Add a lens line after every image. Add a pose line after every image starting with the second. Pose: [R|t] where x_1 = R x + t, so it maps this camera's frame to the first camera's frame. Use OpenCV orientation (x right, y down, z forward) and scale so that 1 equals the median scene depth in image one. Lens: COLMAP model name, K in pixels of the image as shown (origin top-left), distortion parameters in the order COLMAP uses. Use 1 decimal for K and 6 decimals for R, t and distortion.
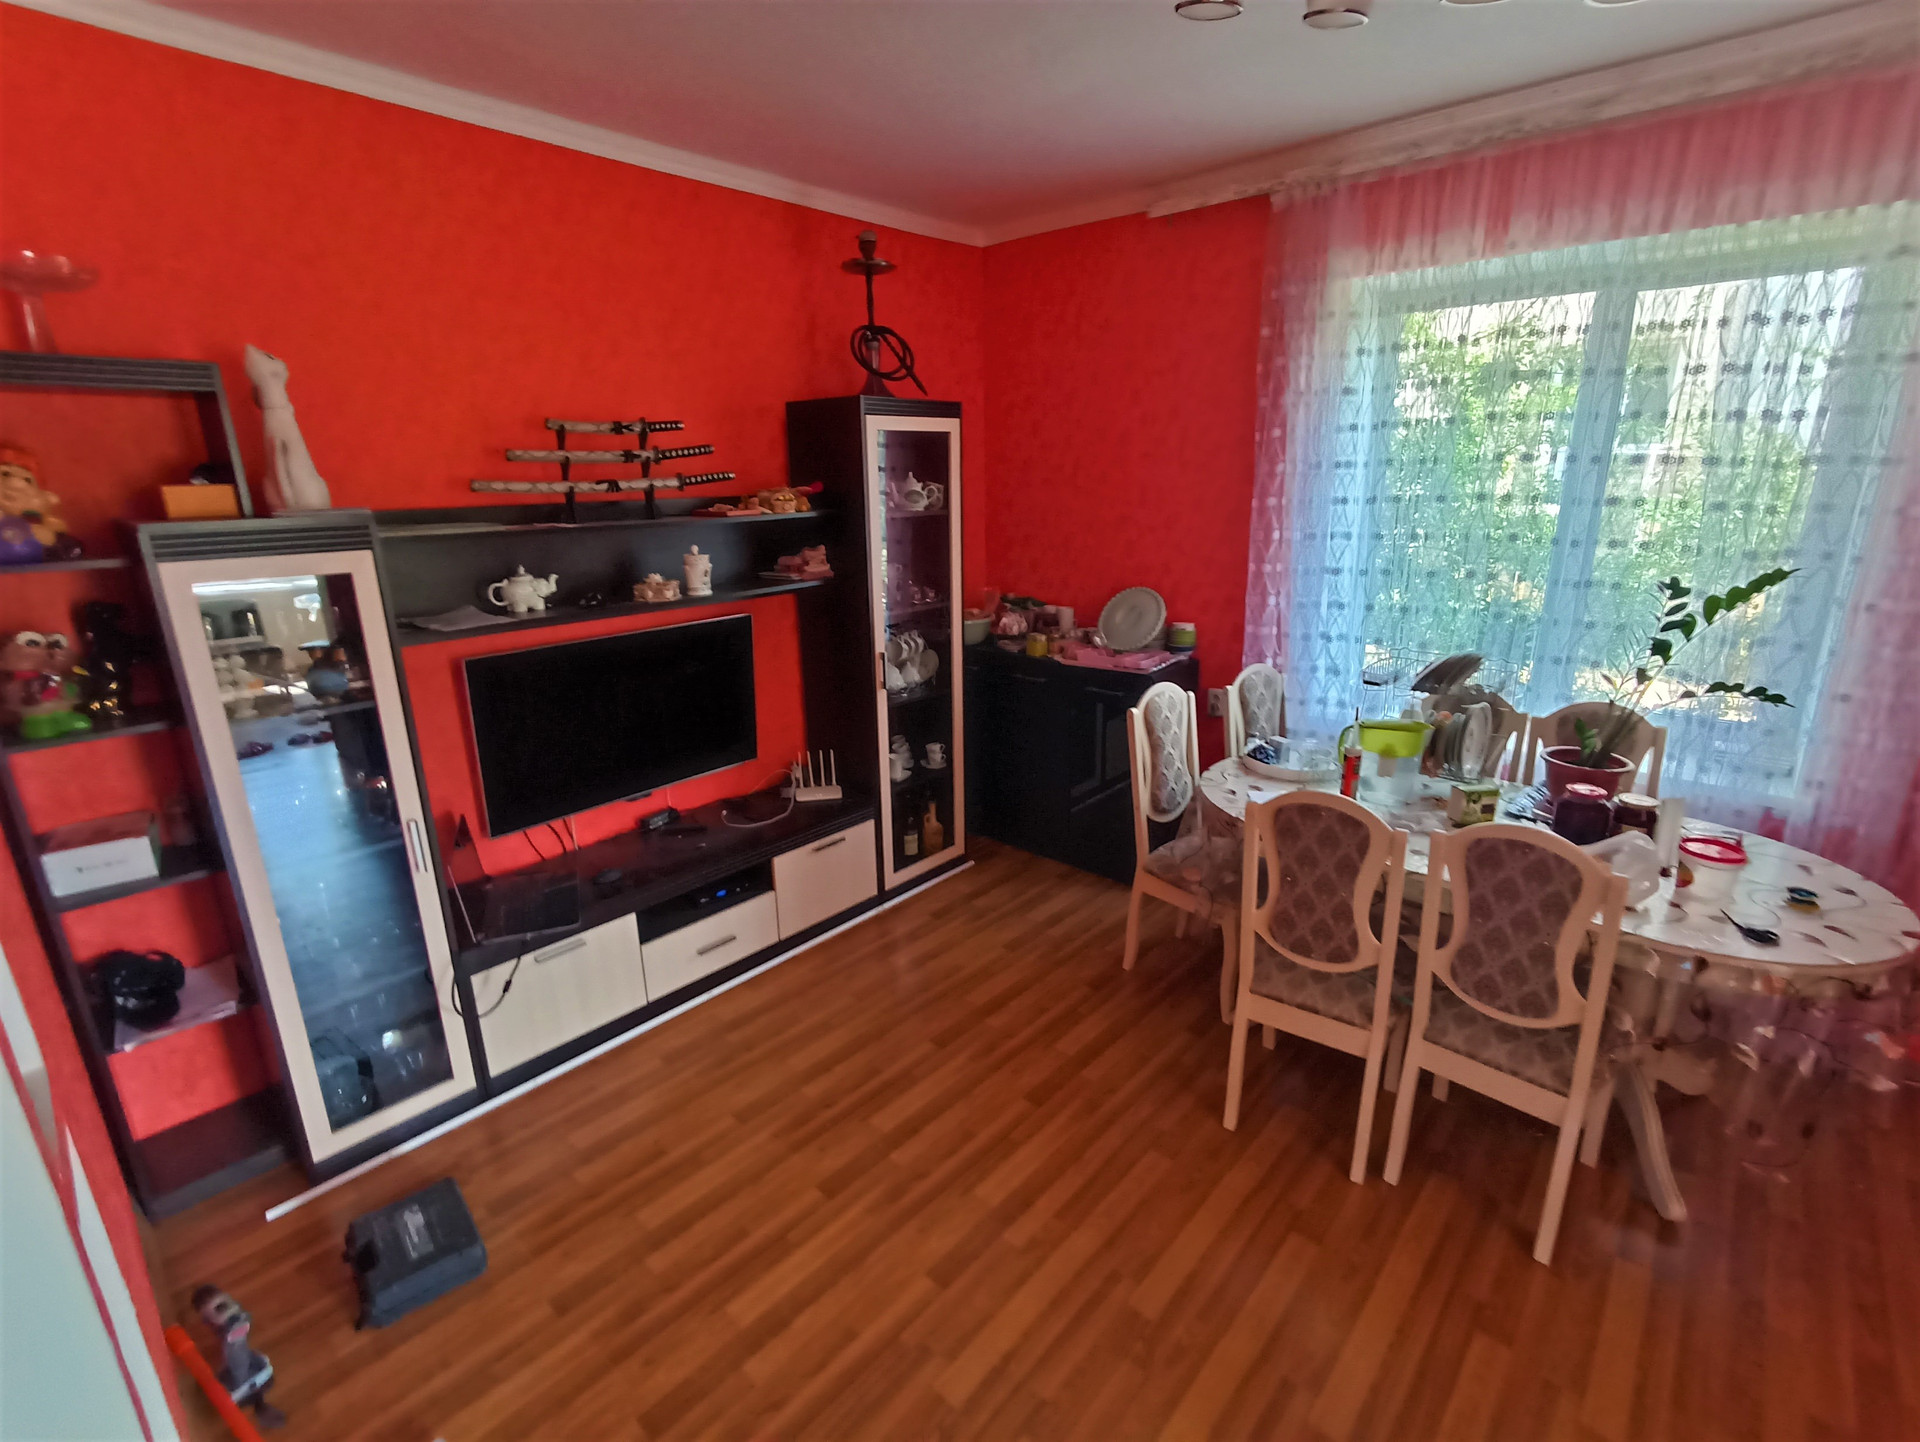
lens RADIAL K [[874.3, 0, 958.8], [0, 874.3, 725.4], [0, 0, 1]] dist [-0.001042, -0.000289]
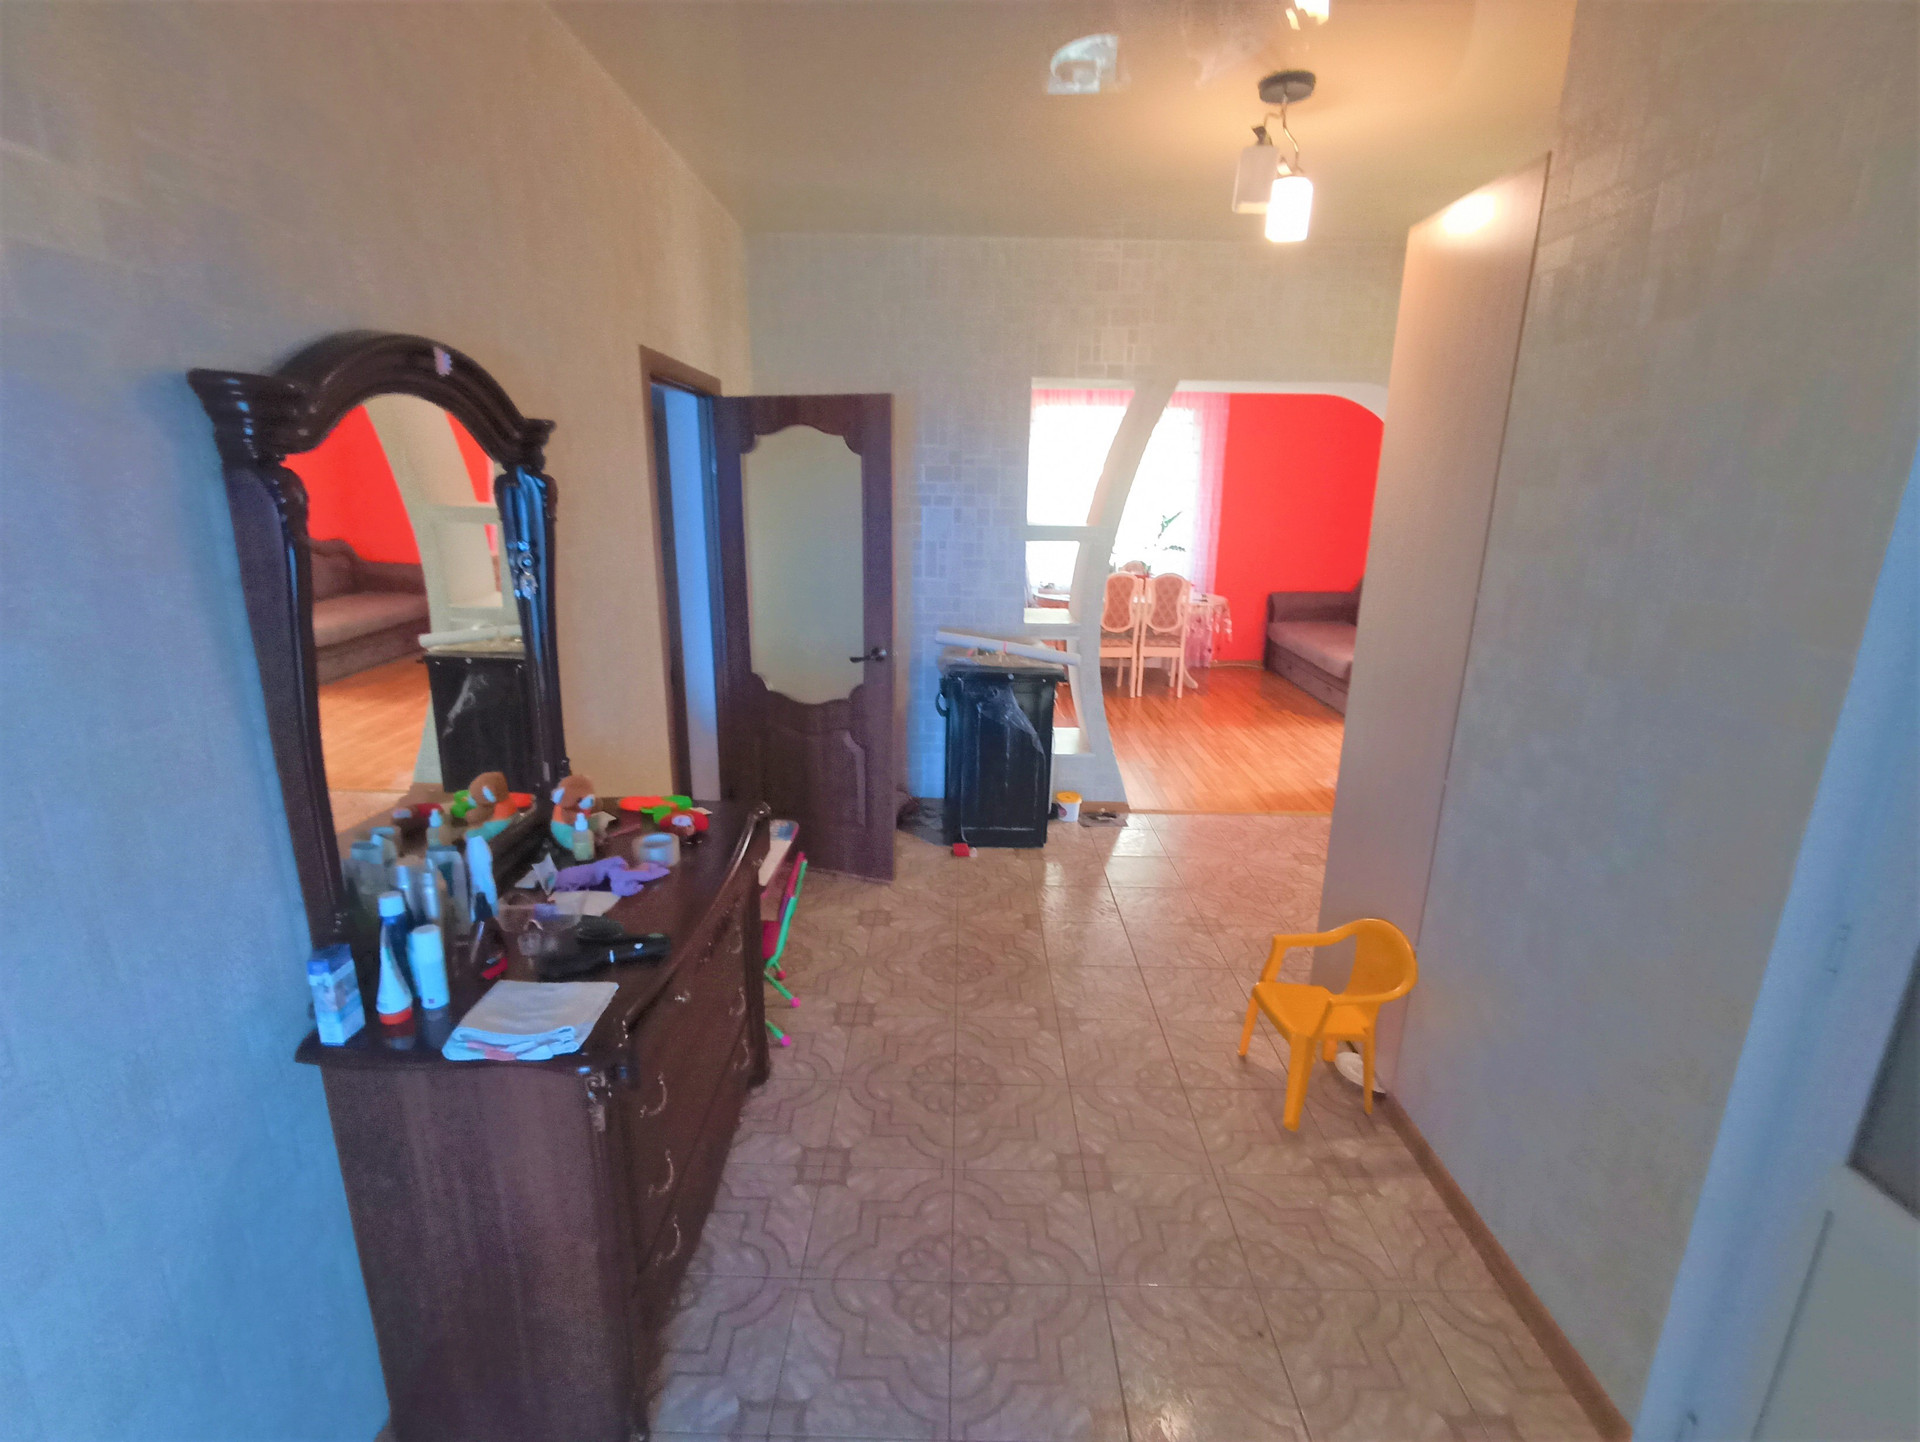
lens RADIAL K [[874.3, 0, 958.8], [0, 874.3, 725.4], [0, 0, 1]] dist [-0.001042, -0.000289]
pose [[0.746909, -0.156230, 0.646312, -1.684693], [0.170240, 0.984539, 0.041251, 0.297207], [-0.642764, 0.079217, 0.761958, -0.825799]]
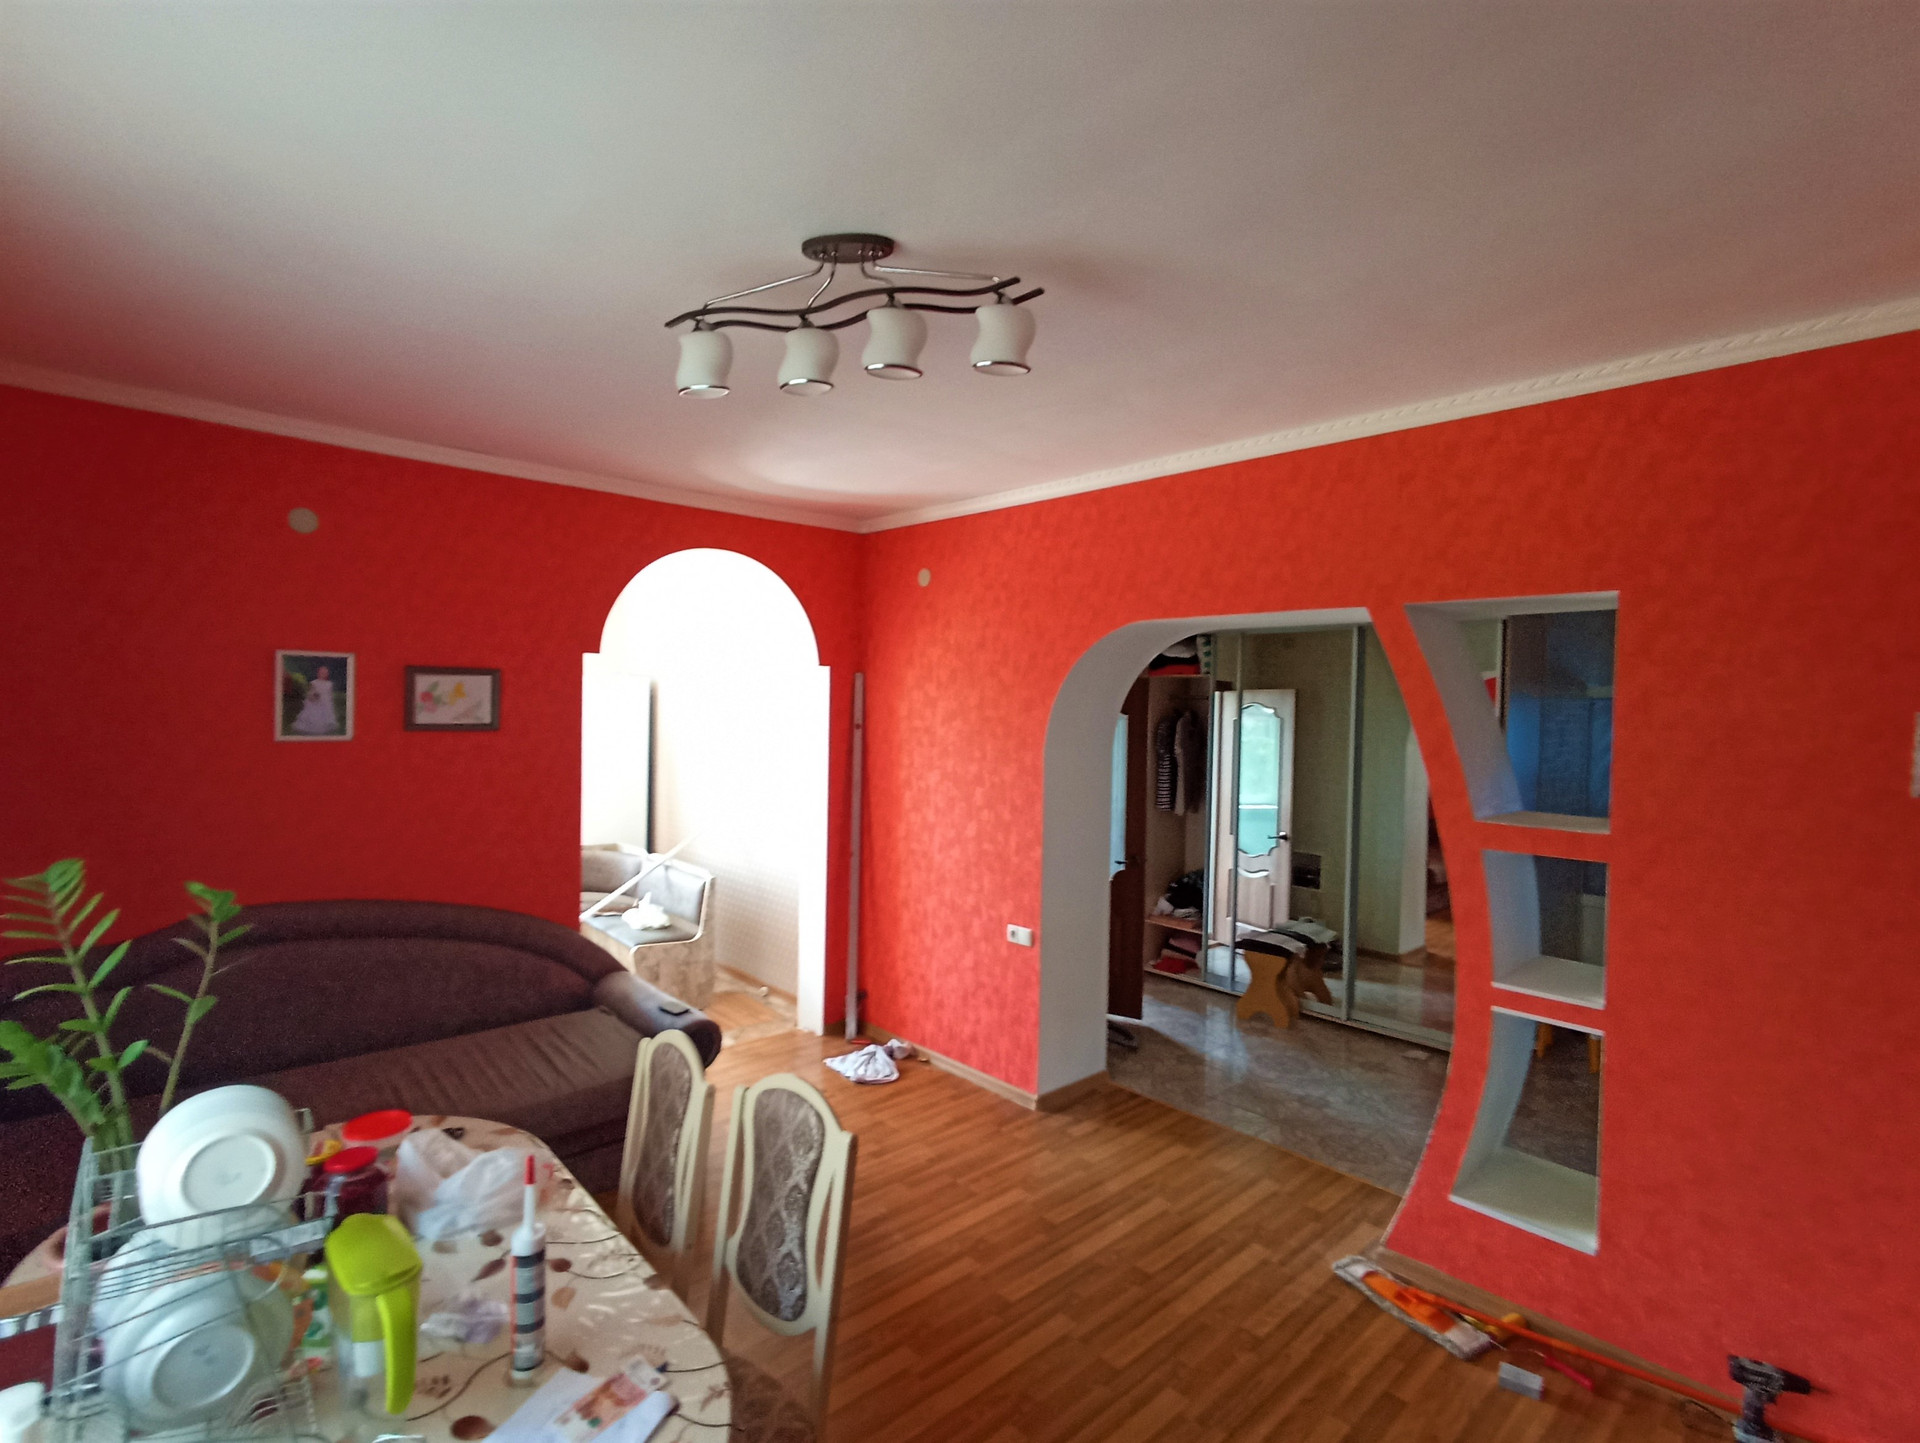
lens RADIAL K [[901.2, 0, 954.6], [0, 901.2, 723.6], [0, 0, 1]] dist [-0.001326, -0.000717]
pose [[-0.995172, -0.015697, 0.096879, 0.116093], [0.013404, 0.956137, 0.292612, -0.380650], [-0.097222, 0.292498, -0.951311, 1.232912]]
